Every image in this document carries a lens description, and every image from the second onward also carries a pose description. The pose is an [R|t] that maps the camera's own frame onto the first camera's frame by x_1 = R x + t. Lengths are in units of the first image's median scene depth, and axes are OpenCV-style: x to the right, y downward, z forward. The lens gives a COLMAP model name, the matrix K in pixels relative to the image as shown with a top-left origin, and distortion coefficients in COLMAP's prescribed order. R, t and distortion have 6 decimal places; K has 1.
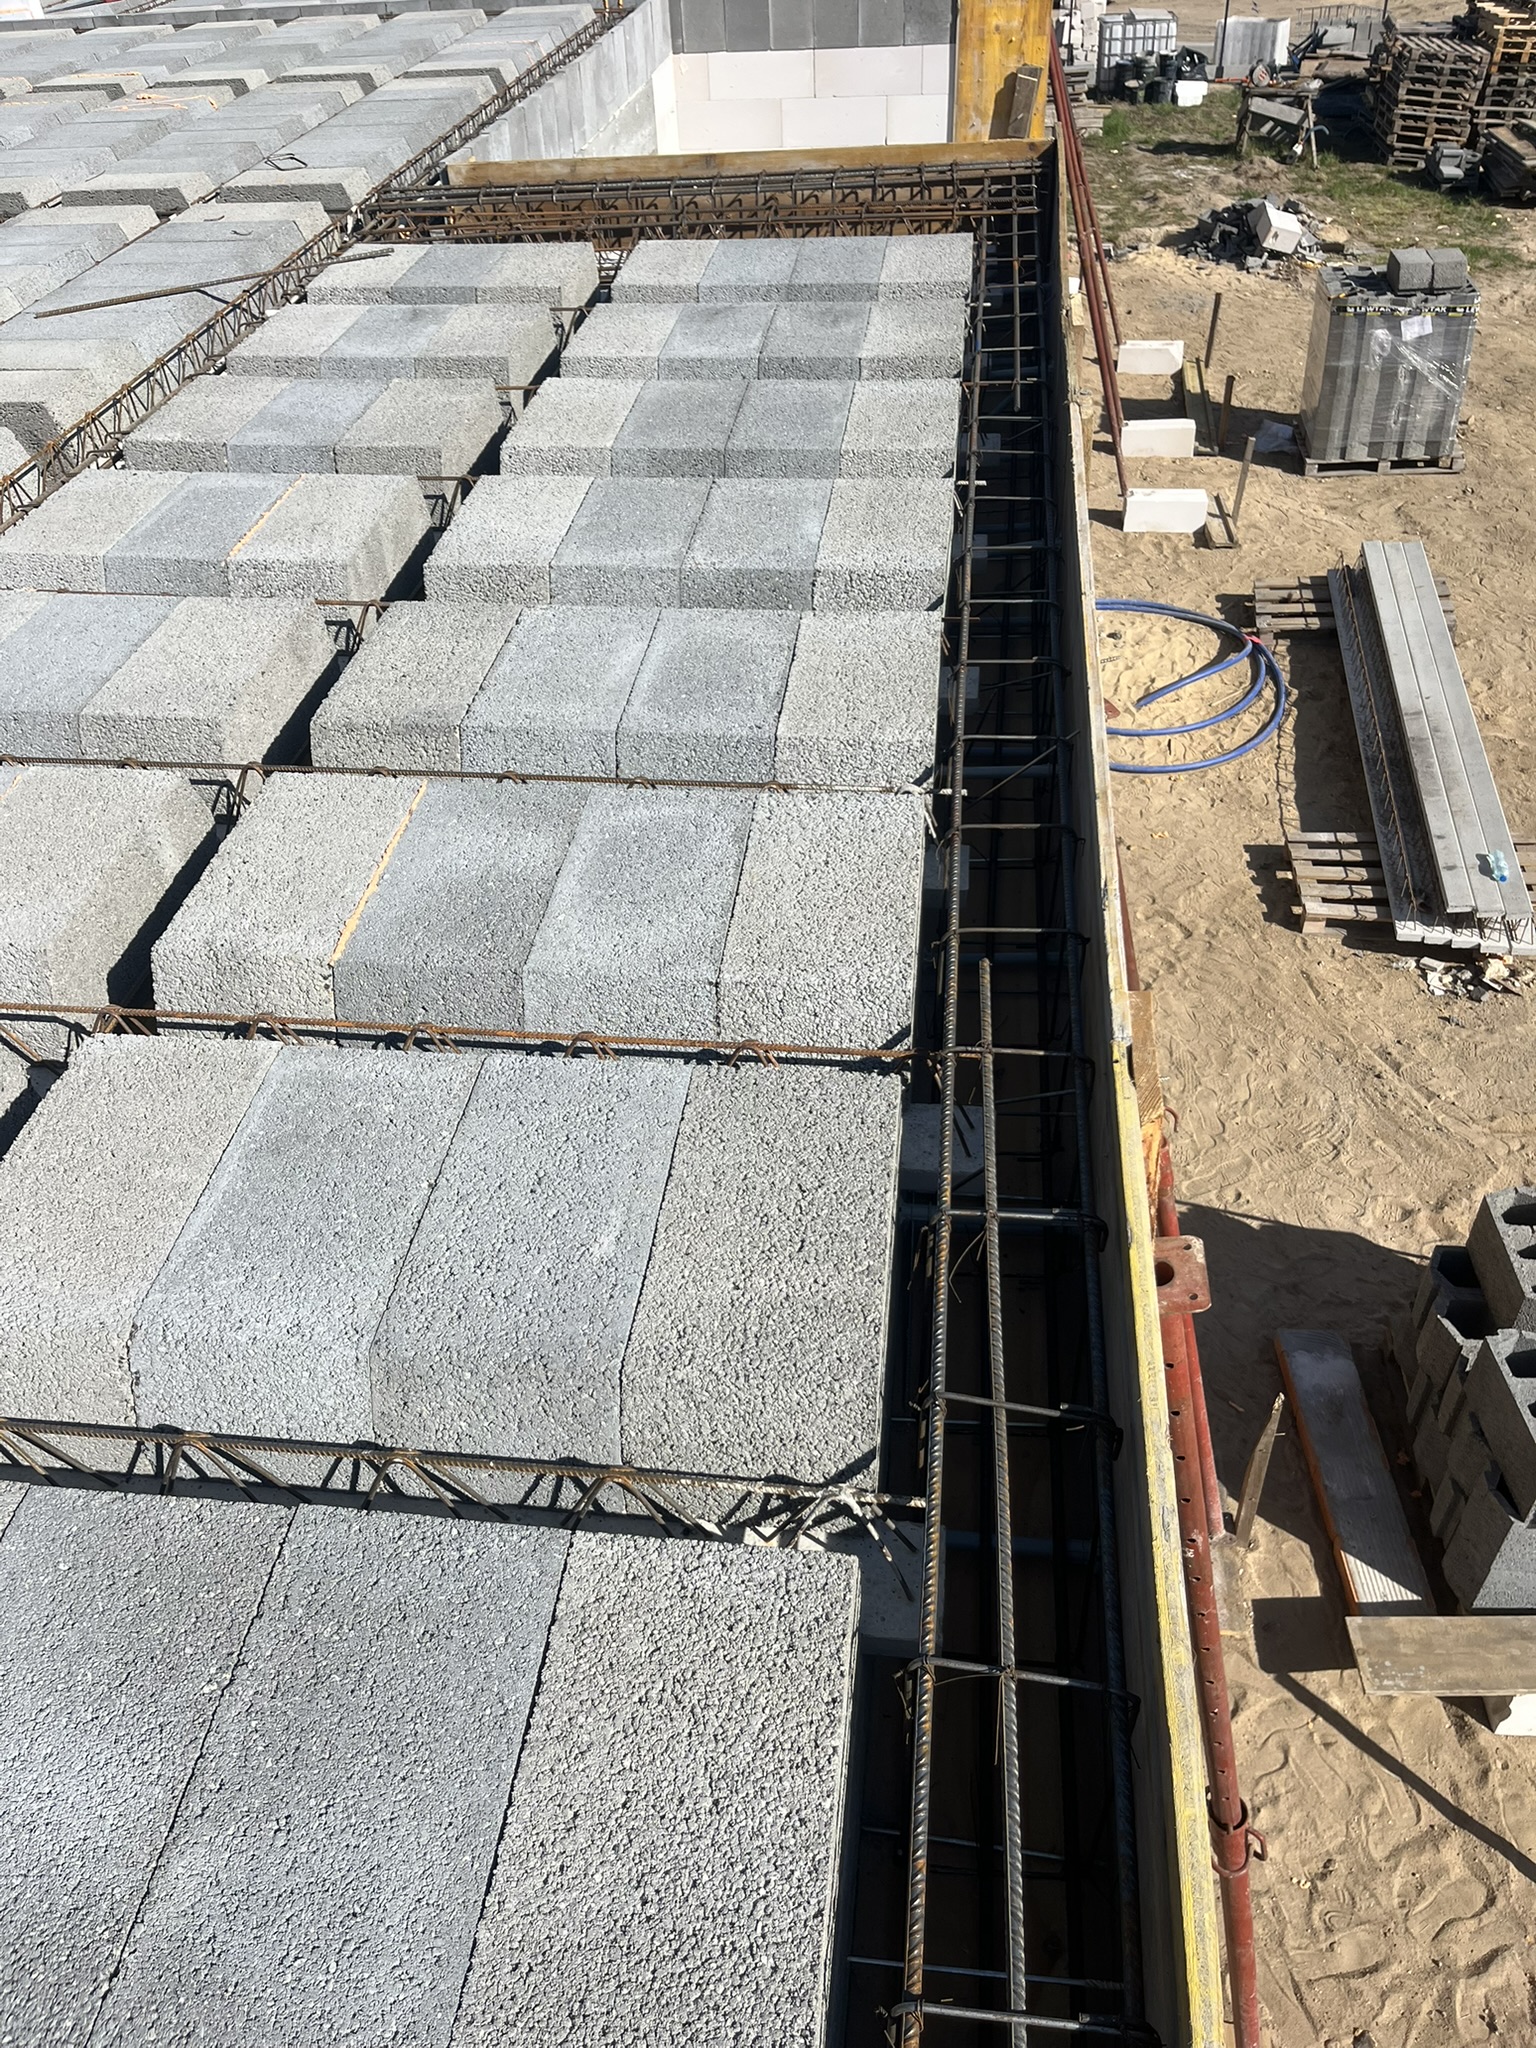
lens RADIAL K [[1532.5, 0, 774.5], [0, 1532.5, 995.8], [0, 0, 1]] dist [0.084131, -0.112384]
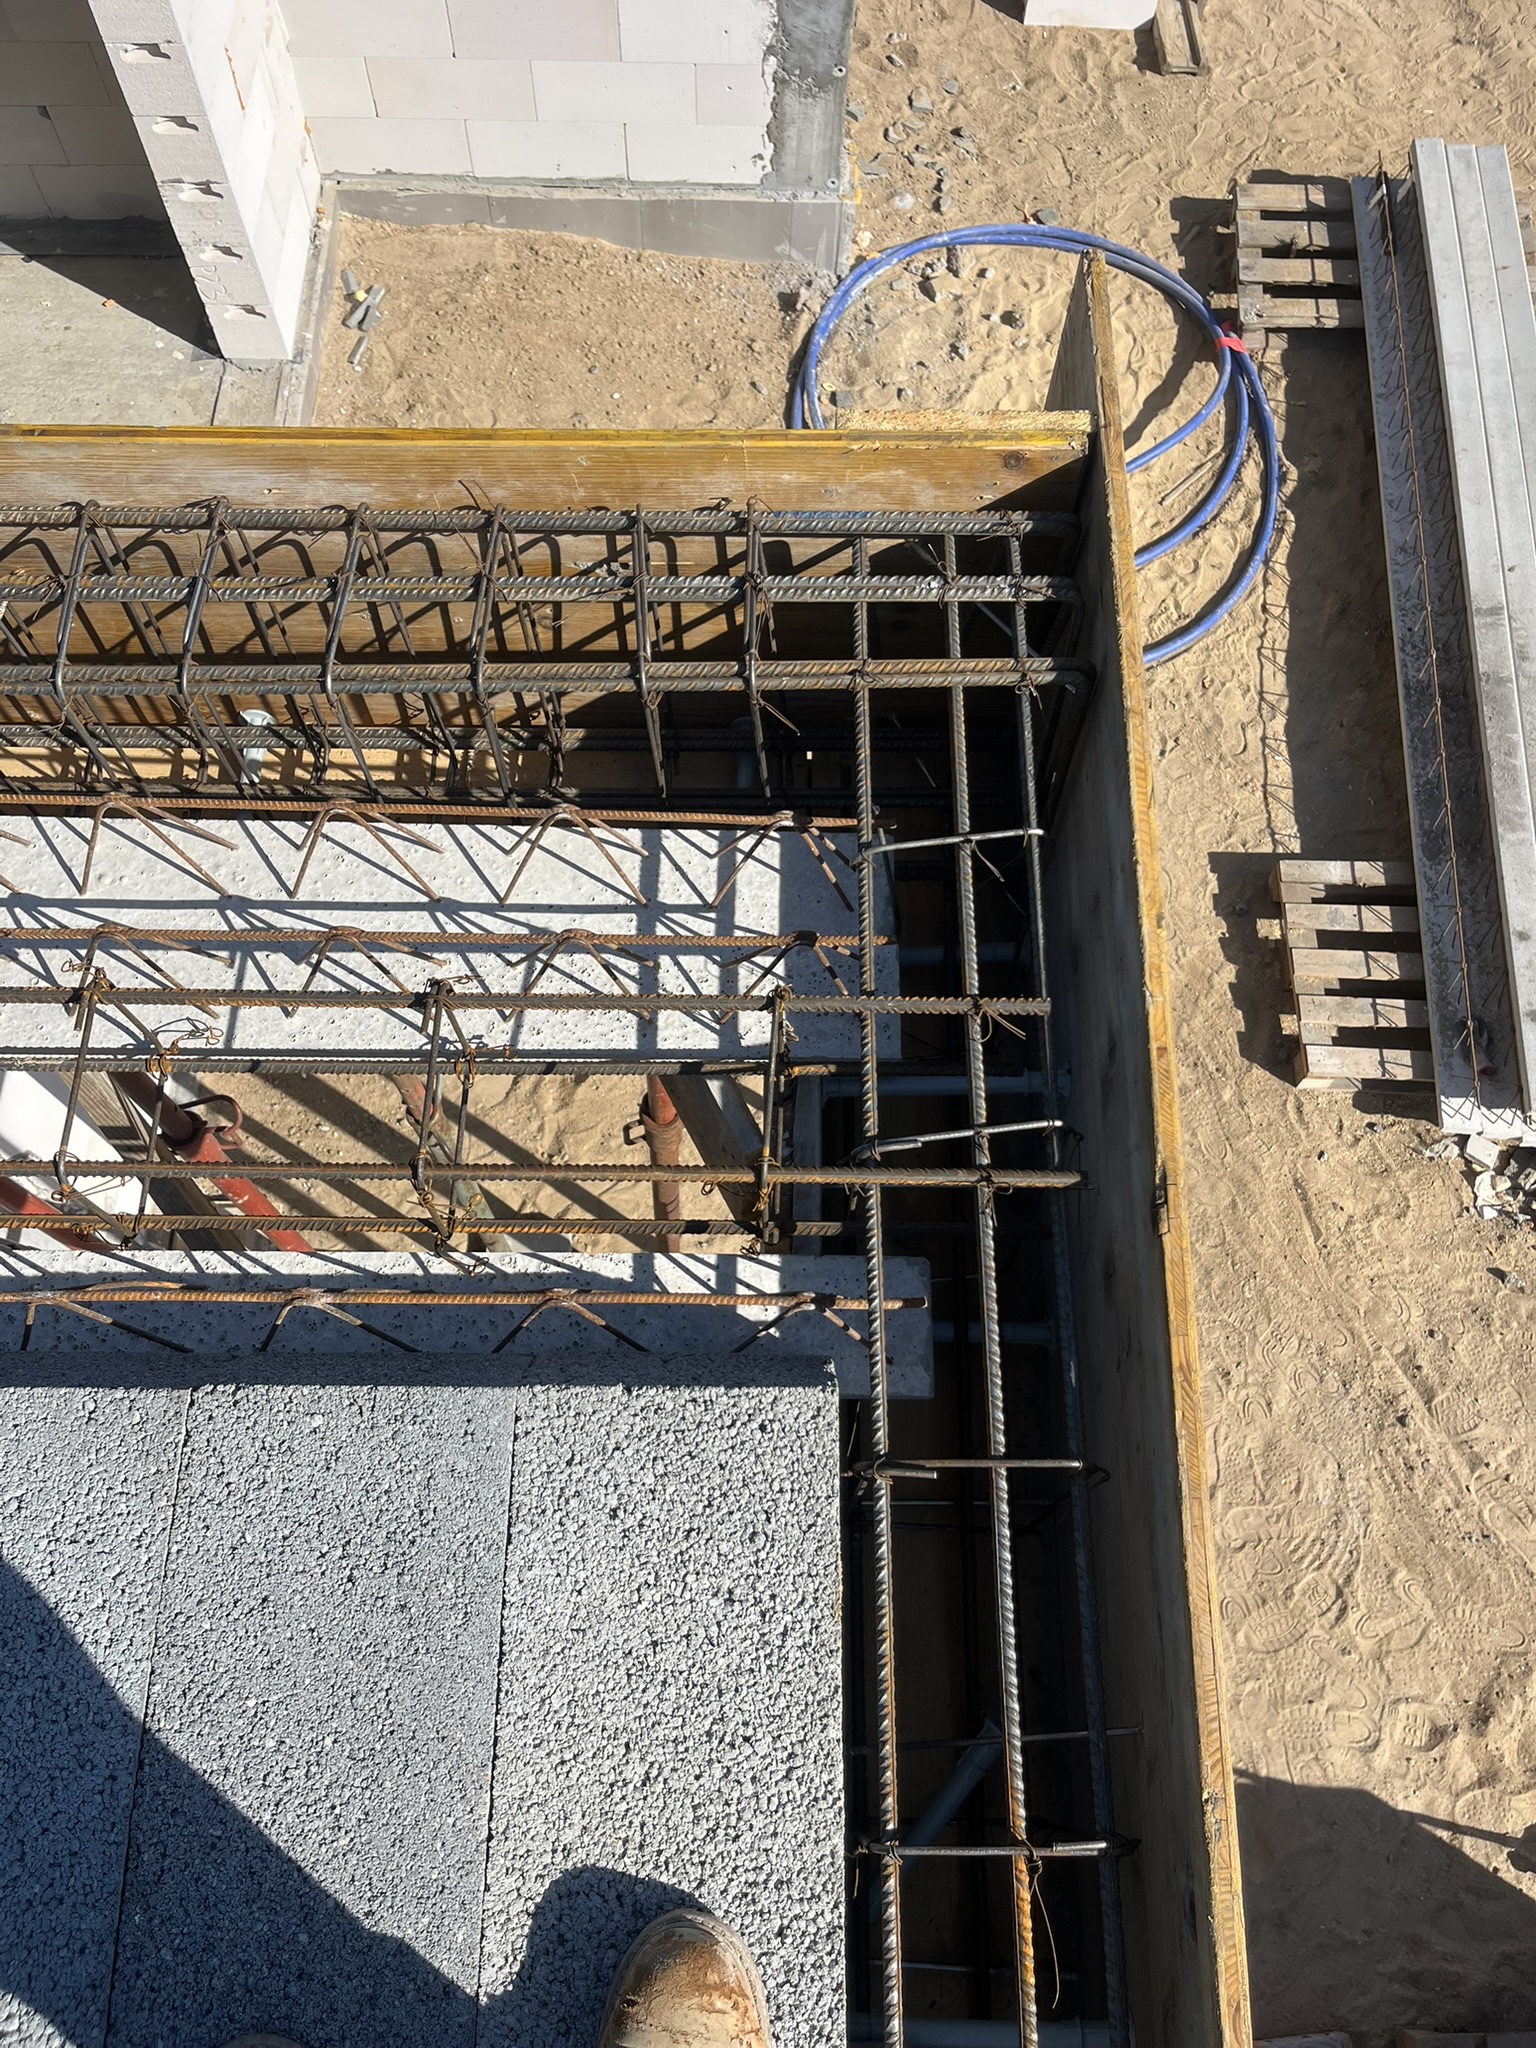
lens RADIAL K [[1532.5, 0, 774.5], [0, 1532.5, 995.8], [0, 0, 1]] dist [0.084131, -0.112384]
pose [[0.991328, -0.075552, 0.107516, 0.050186], [0.016941, 0.884843, 0.465581, -0.354003], [-0.130311, -0.459722, 0.878450, 0.434155]]
